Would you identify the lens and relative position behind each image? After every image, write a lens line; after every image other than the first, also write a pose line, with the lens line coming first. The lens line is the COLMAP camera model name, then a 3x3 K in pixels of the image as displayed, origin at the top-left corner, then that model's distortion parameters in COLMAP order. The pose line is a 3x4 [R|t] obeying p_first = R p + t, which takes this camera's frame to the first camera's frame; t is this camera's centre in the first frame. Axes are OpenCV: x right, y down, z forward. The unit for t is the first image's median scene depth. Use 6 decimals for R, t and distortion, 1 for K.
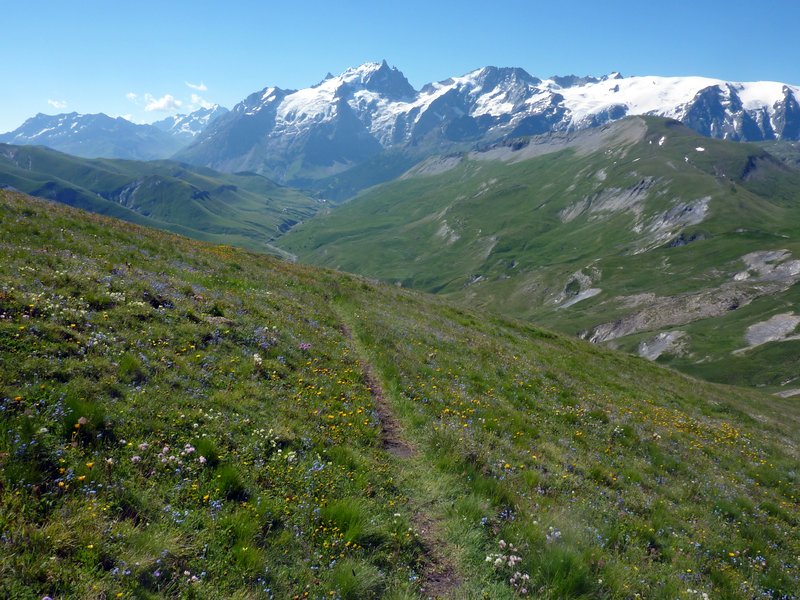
lens RADIAL K [[594.4, 0, 406.4], [0, 594.4, 297.1], [0, 0, 1]] dist [-0.027342, -0.016943]
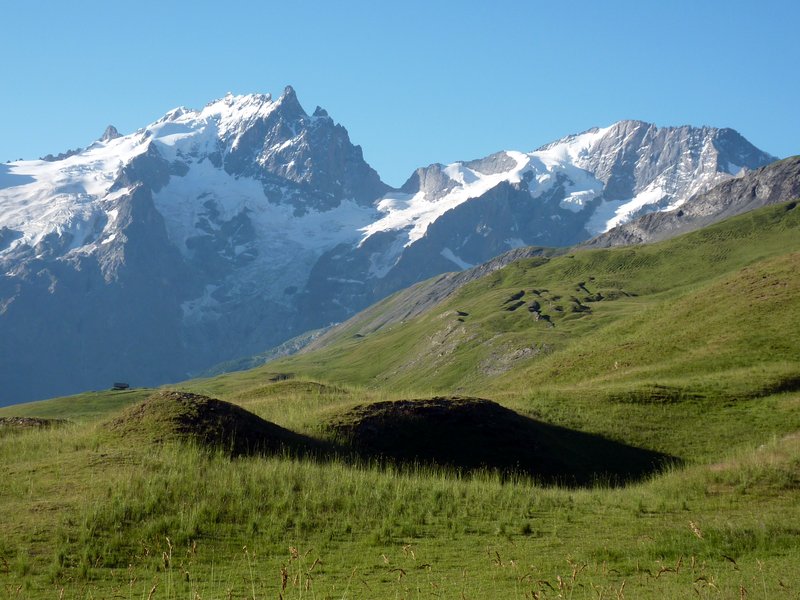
lens RADIAL K [[1861.5, 0, 395.1], [0, 1861.5, 299.9], [0, 0, 1]] dist [-0.033152, 0.000000]
pose [[0.998520, 0.052262, 0.015080, 0.011520], [-0.044905, 0.948470, -0.313669, 0.008937], [-0.030695, 0.312528, 0.949413, 0.148197]]
